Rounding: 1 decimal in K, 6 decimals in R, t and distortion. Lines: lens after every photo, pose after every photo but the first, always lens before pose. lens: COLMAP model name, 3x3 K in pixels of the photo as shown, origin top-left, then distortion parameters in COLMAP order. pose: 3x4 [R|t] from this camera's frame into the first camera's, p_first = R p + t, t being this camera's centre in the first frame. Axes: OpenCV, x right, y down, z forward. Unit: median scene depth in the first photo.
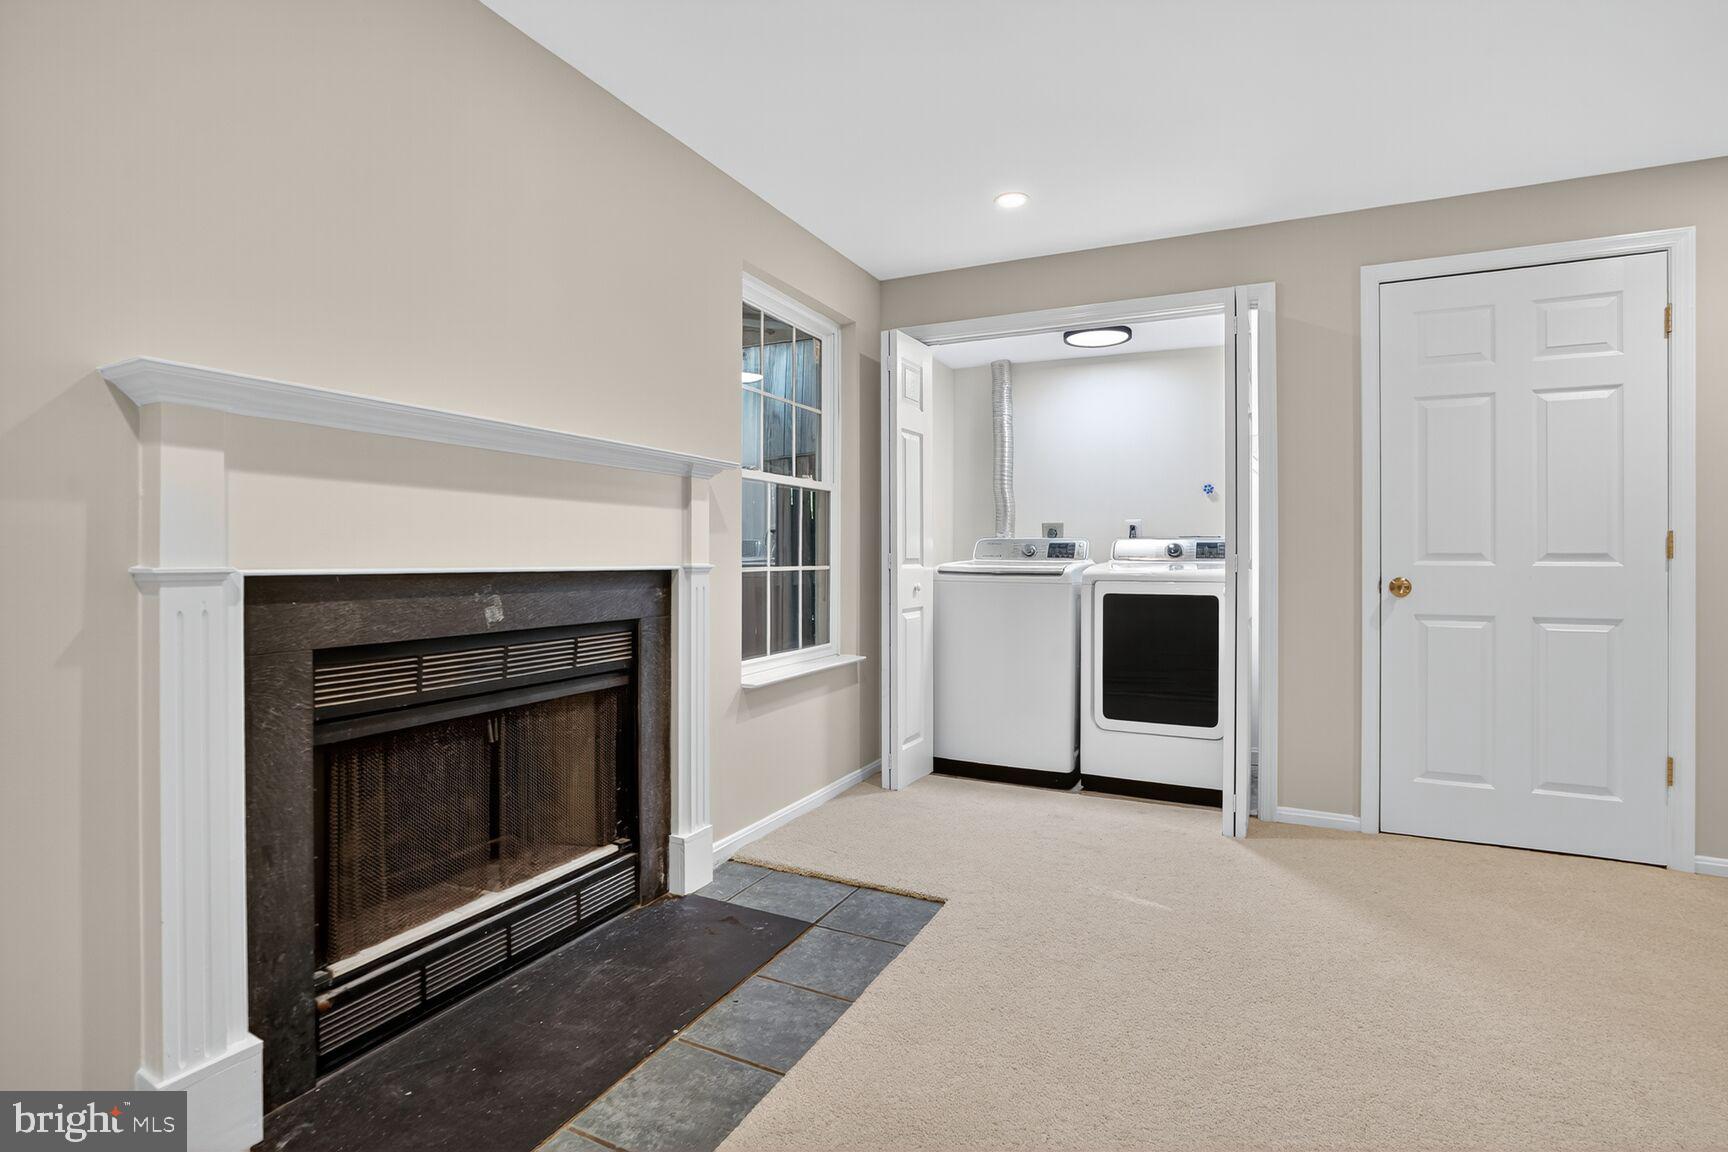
lens RADIAL K [[844.6, 0, 864.0], [0, 844.6, 576.0], [0, 0, 1]] dist [-0.001339, -0.000008]
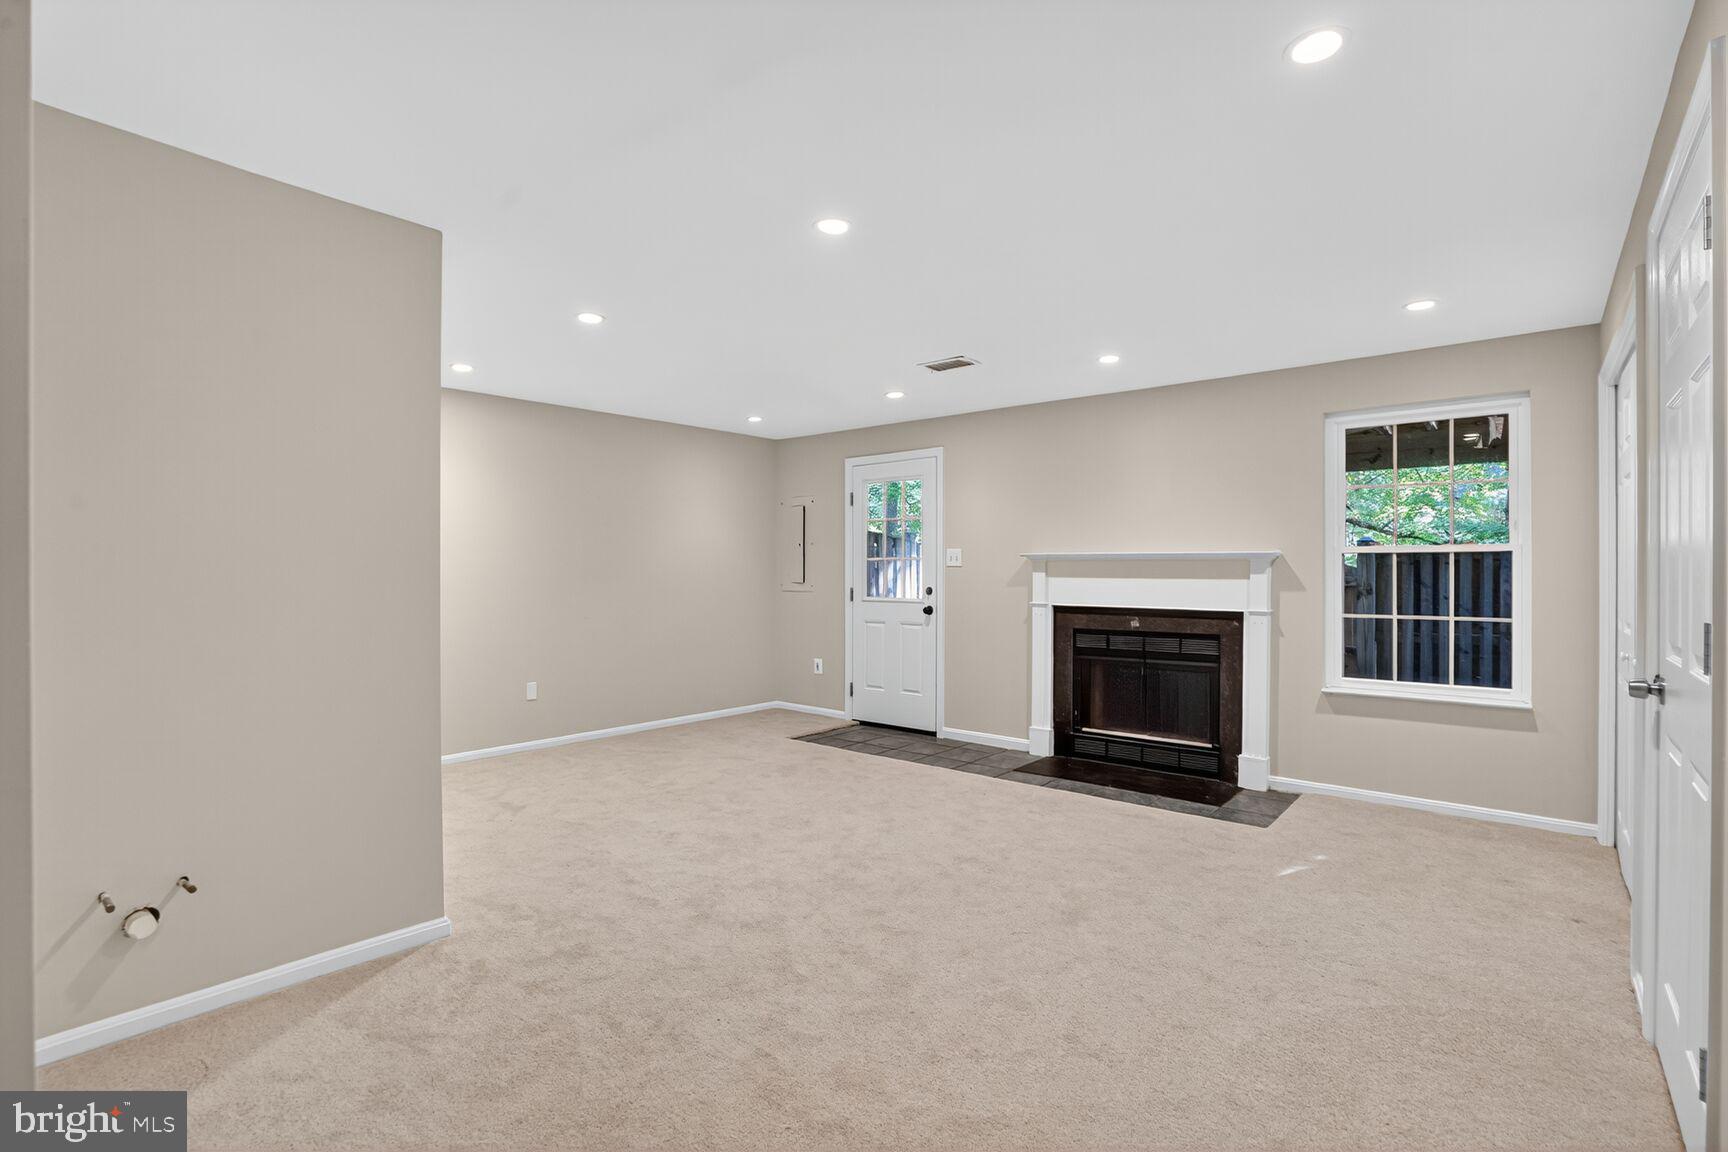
lens RADIAL K [[805.8, 0, 862.6], [0, 805.8, 553.9], [0, 0, 1]] dist [-0.001504, 0.000376]
pose [[-0.234198, -0.027705, -0.971794, 2.125876], [-0.026326, 0.999408, -0.022147, -0.092088], [0.971832, 0.020397, -0.234789, 0.728829]]
